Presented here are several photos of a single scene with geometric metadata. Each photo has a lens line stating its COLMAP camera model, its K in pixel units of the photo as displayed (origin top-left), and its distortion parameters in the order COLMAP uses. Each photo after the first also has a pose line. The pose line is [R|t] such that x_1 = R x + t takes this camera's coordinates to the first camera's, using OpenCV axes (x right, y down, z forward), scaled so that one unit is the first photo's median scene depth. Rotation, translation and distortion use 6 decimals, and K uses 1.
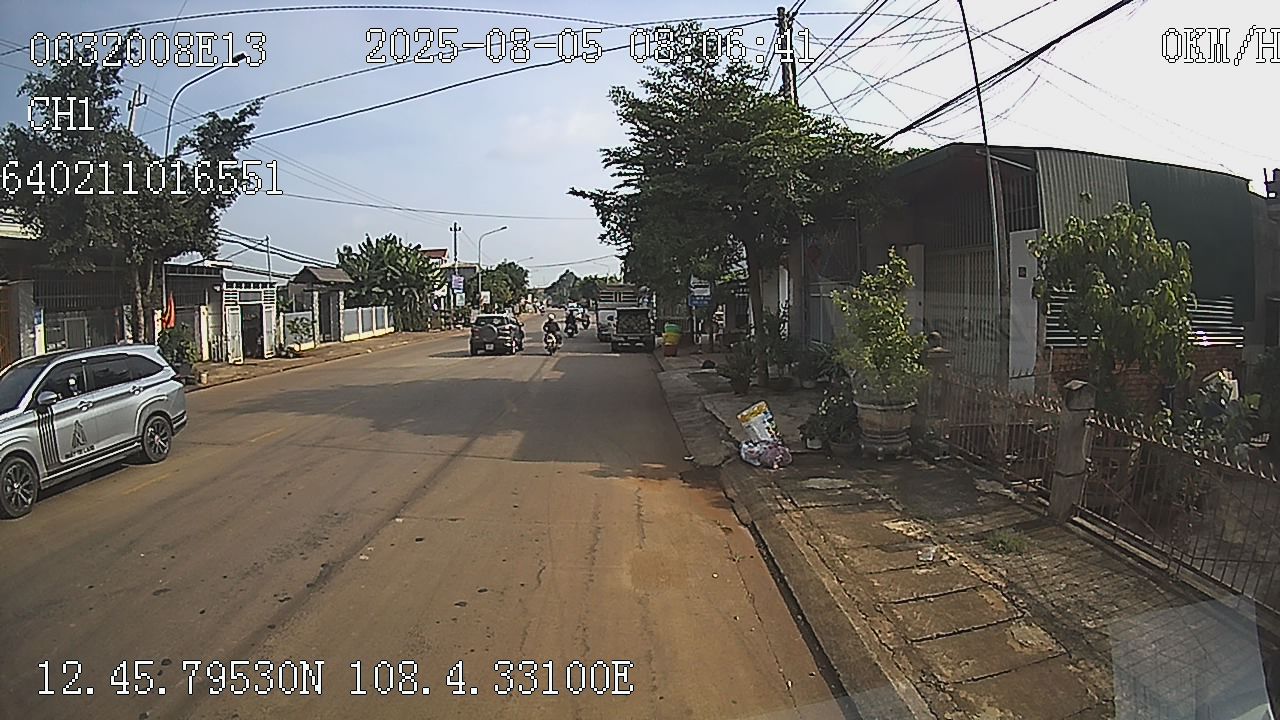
lens RADIAL K [[713.4, 0, 639.8], [0, 713.4, 363.9], [0, 0, 1]] dist [-0.237786, 0.043299]
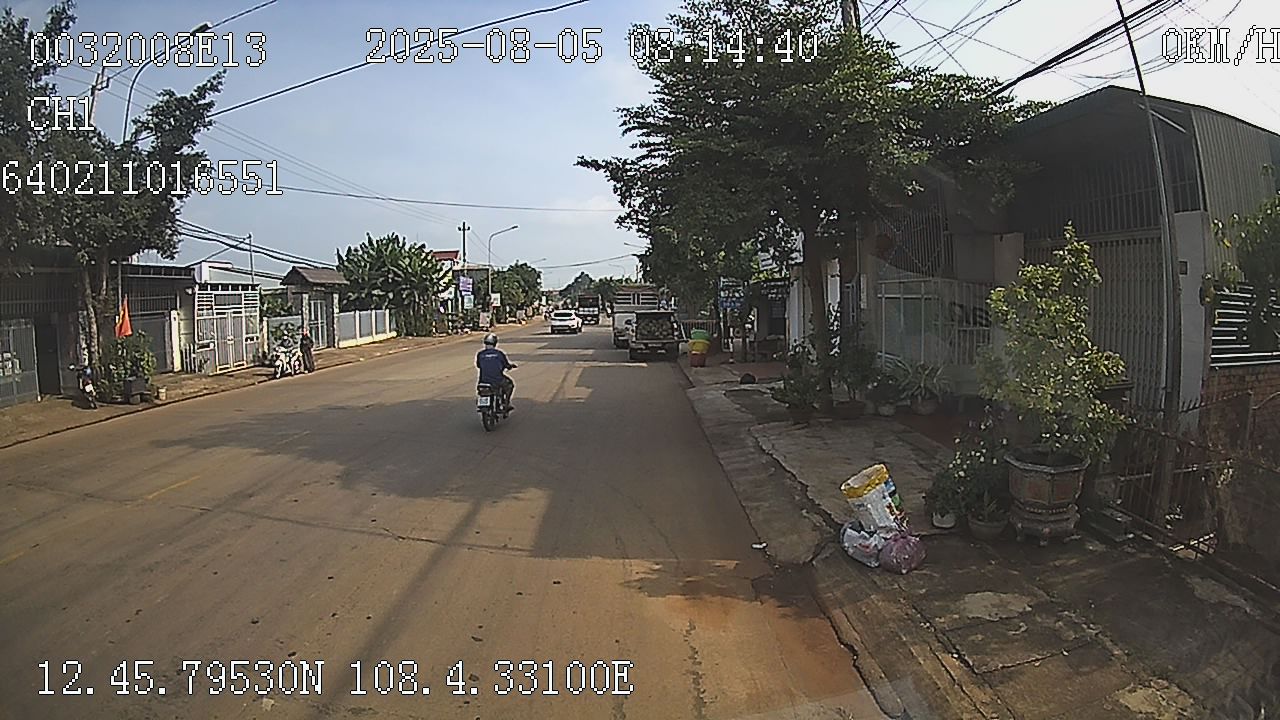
lens RADIAL K [[713.4, 0, 639.8], [0, 713.4, 363.9], [0, 0, 1]] dist [-0.237786, 0.043299]
pose [[0.999766, -0.002615, -0.021454, -0.008946], [0.002556, 0.999993, -0.002780, -0.011507], [0.021461, 0.002724, 0.999766, 0.127575]]
